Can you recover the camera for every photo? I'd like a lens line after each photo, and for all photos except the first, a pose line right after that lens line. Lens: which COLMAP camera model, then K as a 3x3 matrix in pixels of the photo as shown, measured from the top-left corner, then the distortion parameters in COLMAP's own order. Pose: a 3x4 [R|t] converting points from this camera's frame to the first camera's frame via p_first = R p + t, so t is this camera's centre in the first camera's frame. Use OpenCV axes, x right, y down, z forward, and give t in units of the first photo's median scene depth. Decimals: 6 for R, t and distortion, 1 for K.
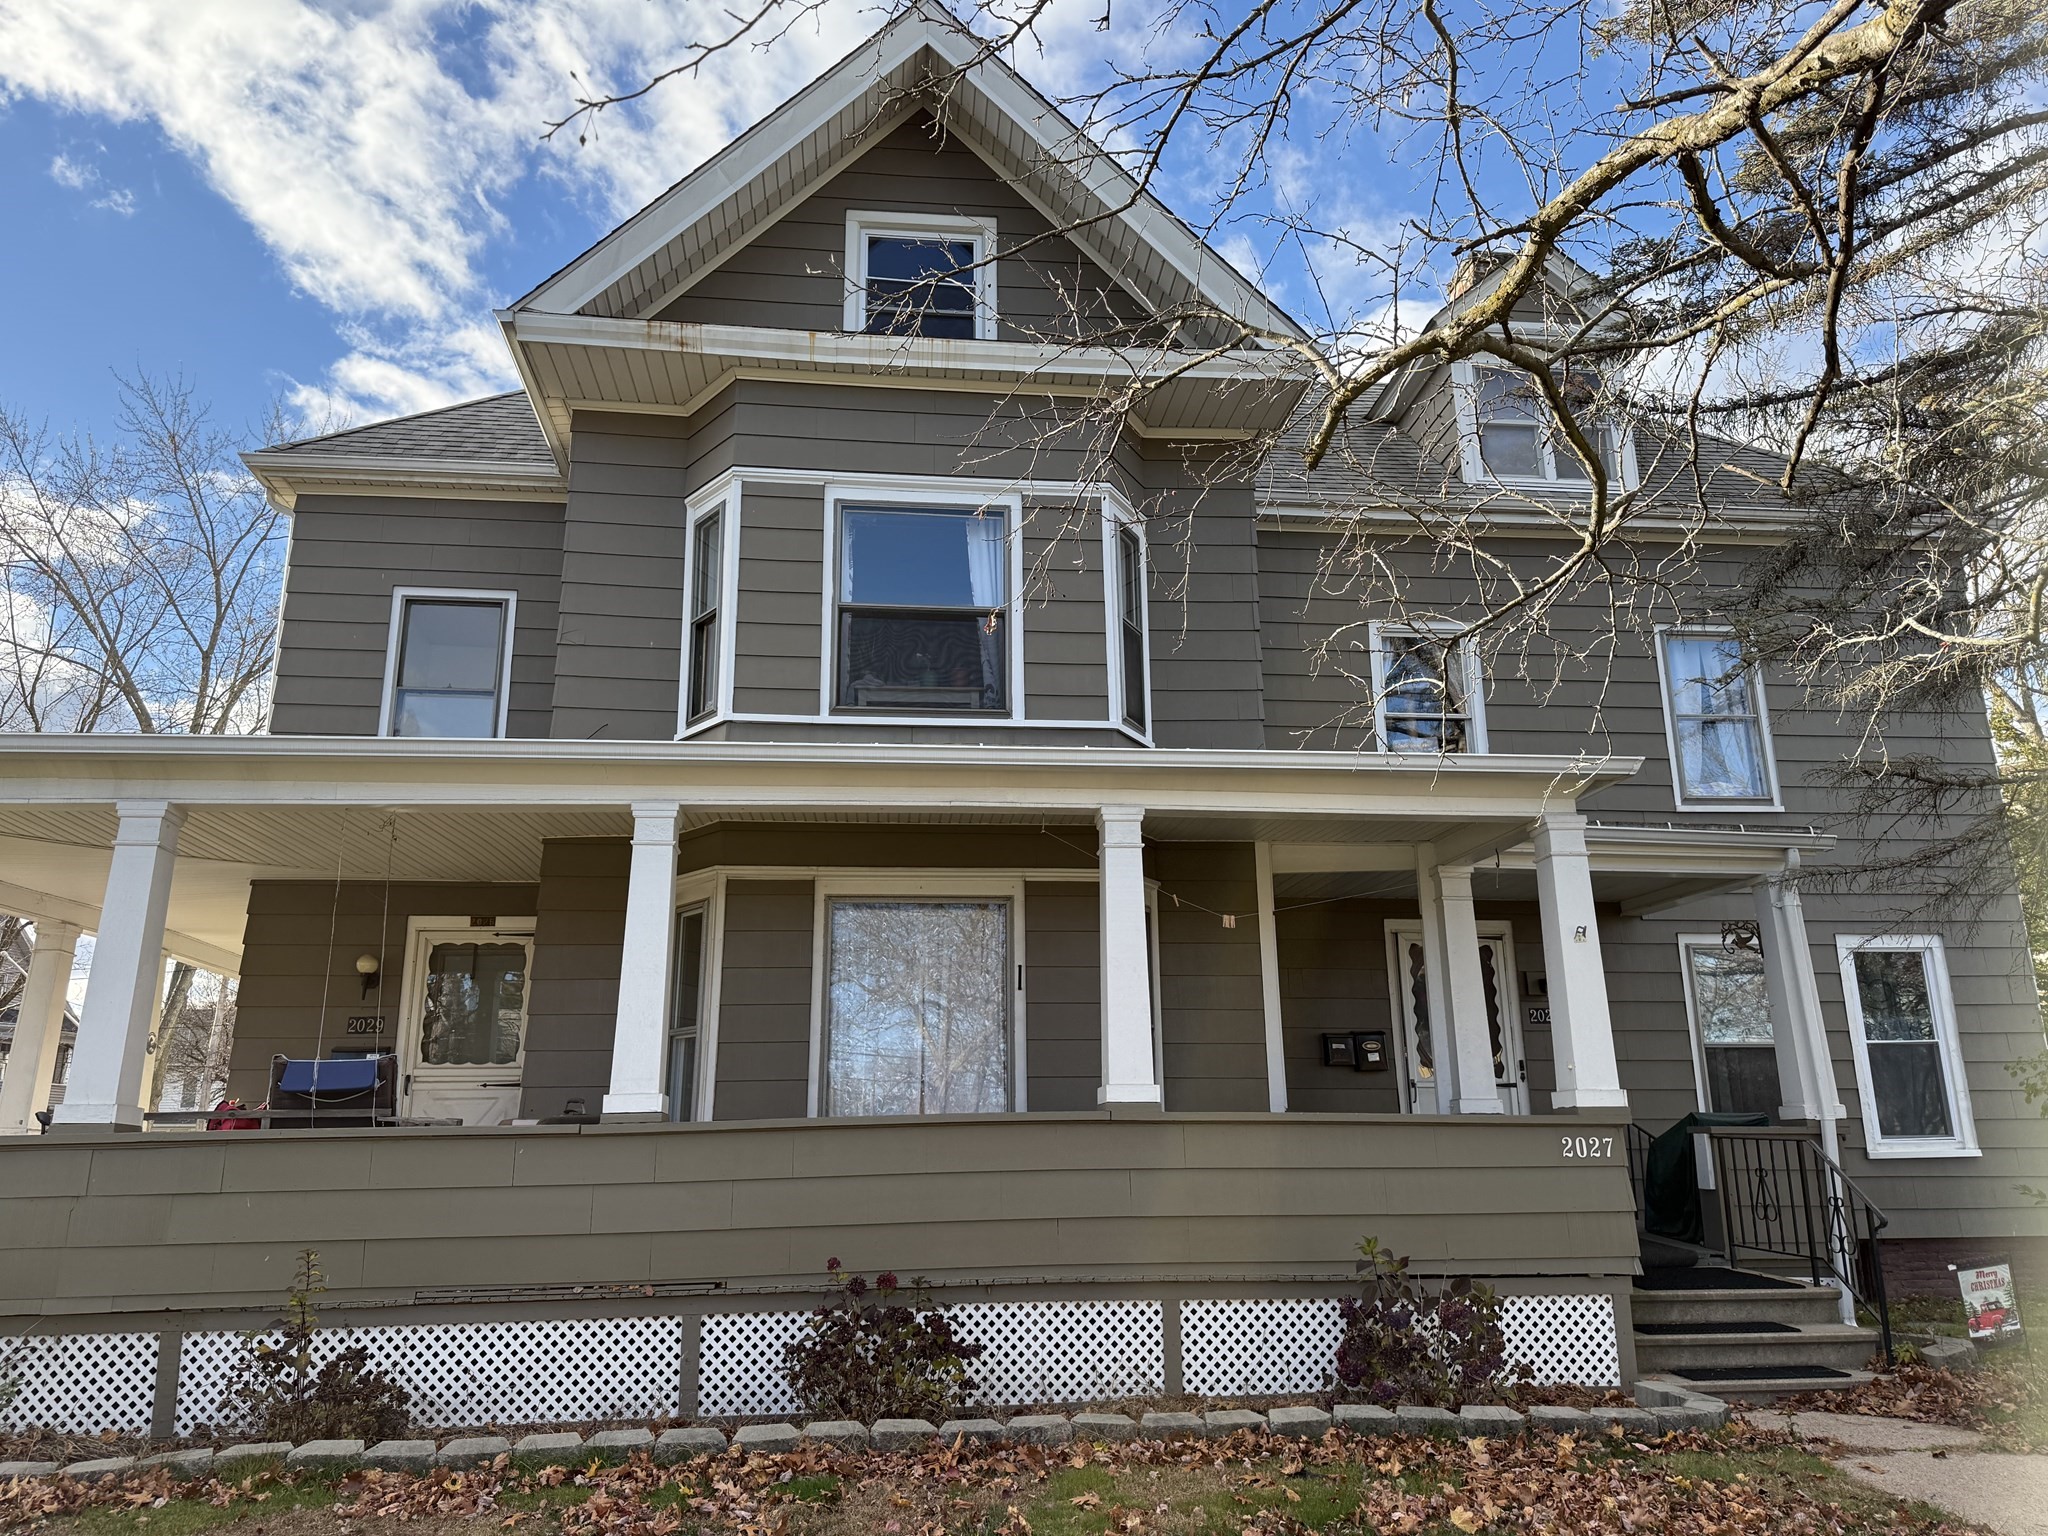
lens RADIAL K [[1420.9, 0, 1024.0], [0, 1420.9, 768.0], [0, 0, 1]] dist [0.150735, -0.246529]
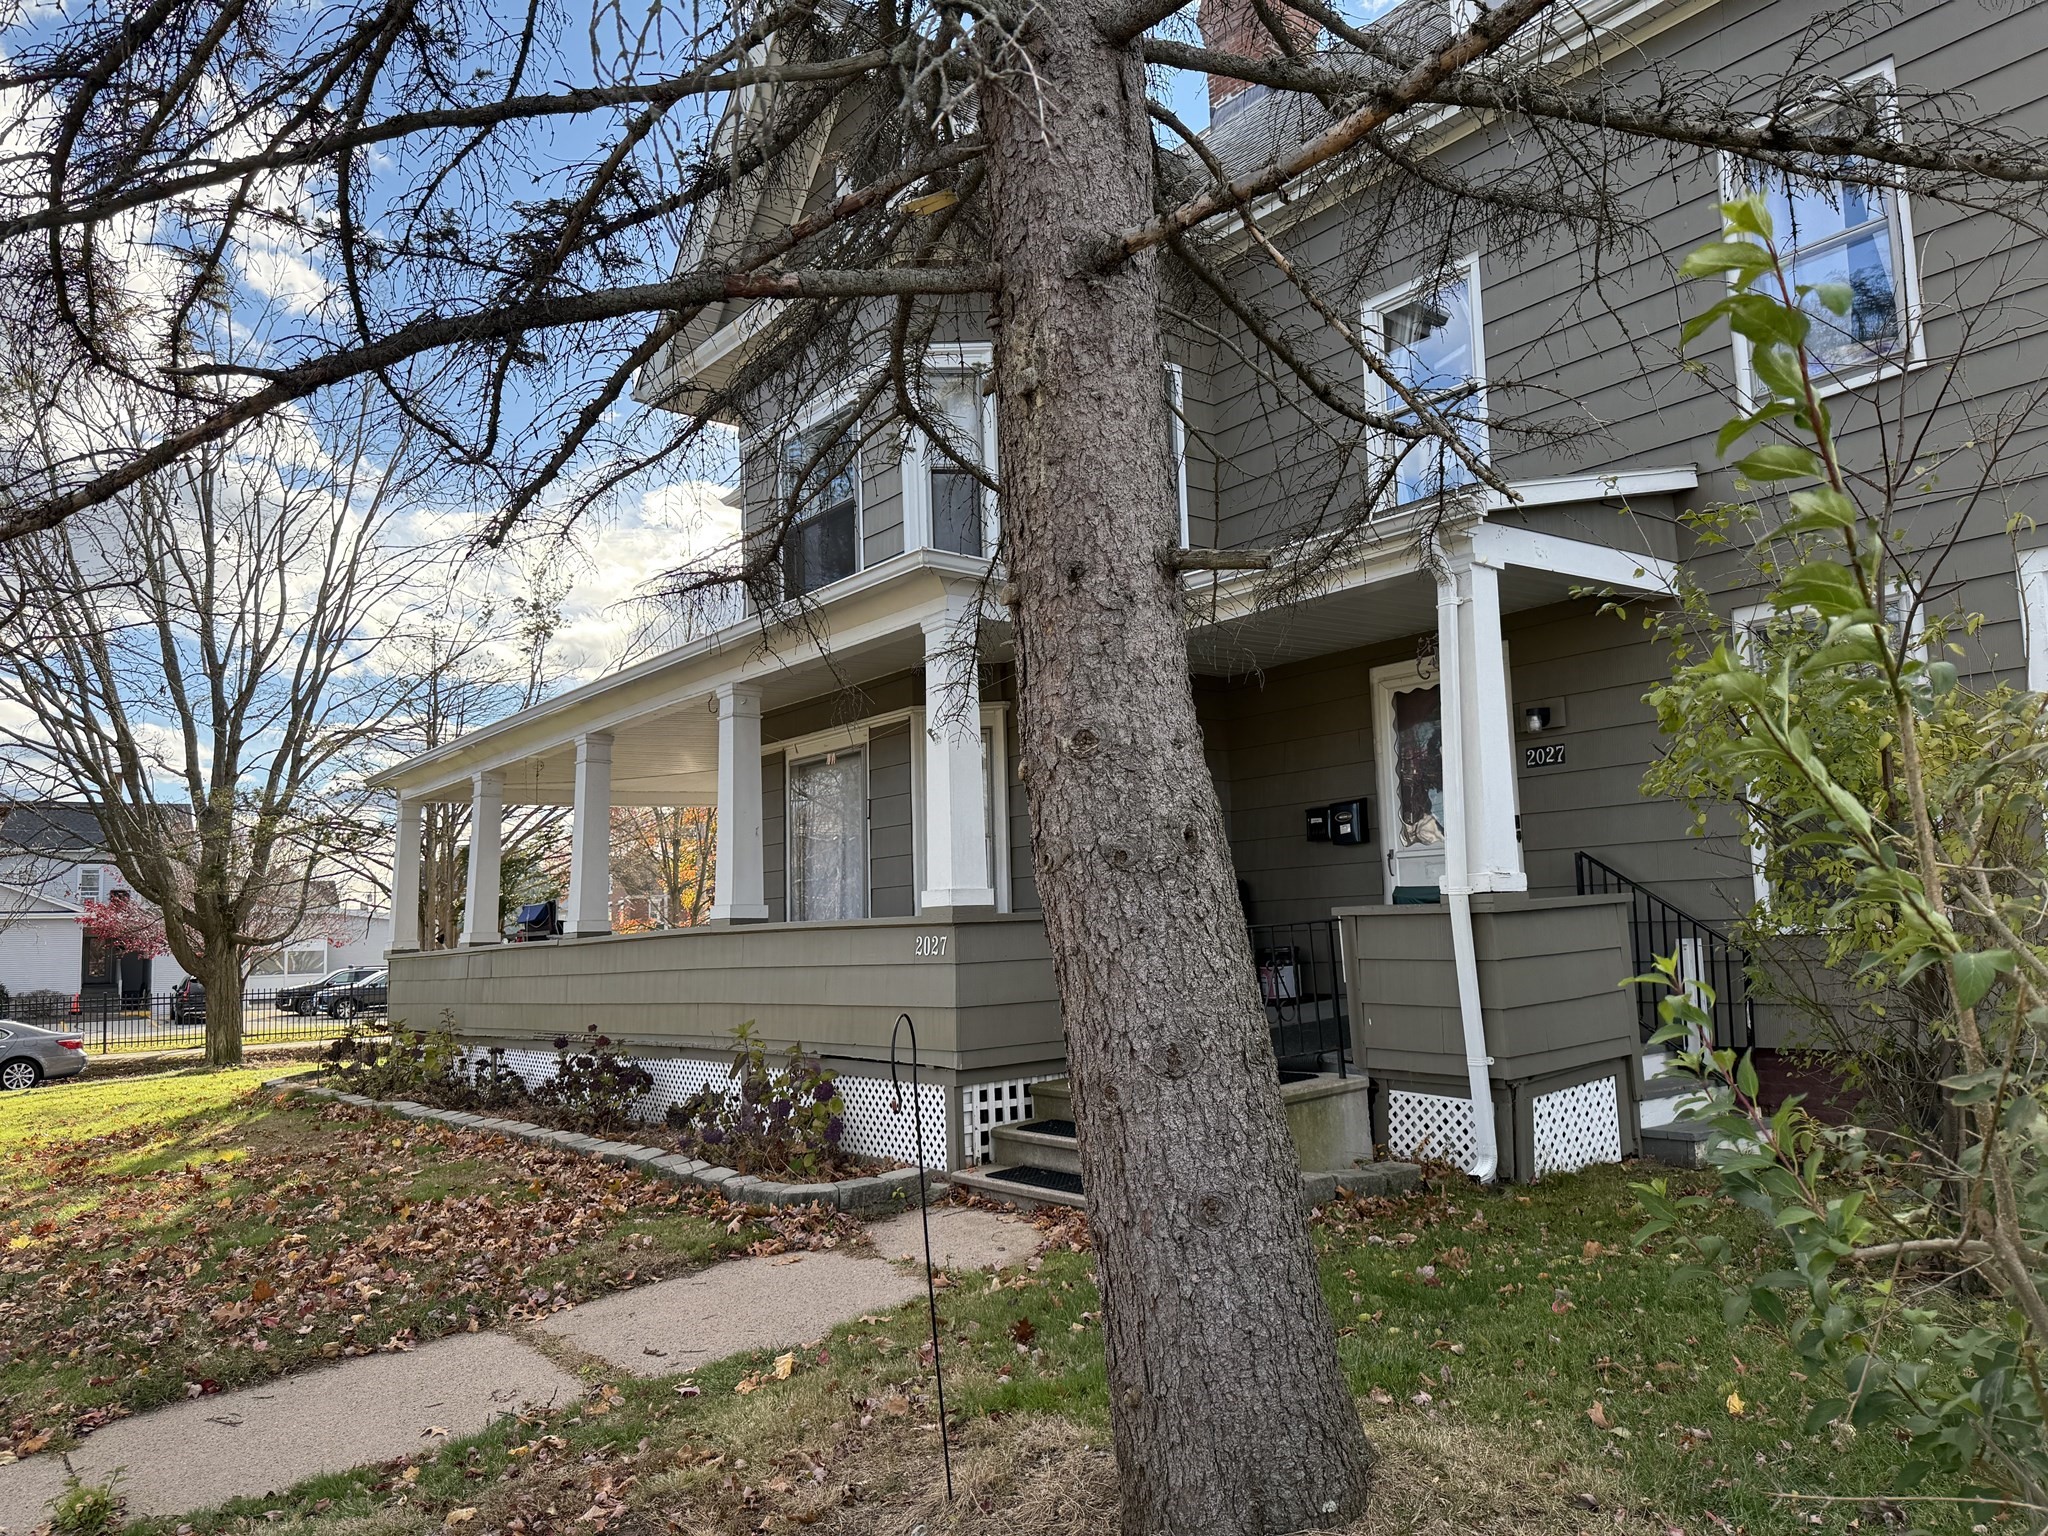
lens RADIAL K [[1420.9, 0, 1024.0], [0, 1420.9, 768.0], [0, 0, 1]] dist [0.150735, -0.246529]
pose [[0.528363, -0.110038, -0.841858, 1.086000], [0.249669, 0.967860, 0.030189, 0.107457], [0.811479, -0.226137, 0.538854, 0.452114]]
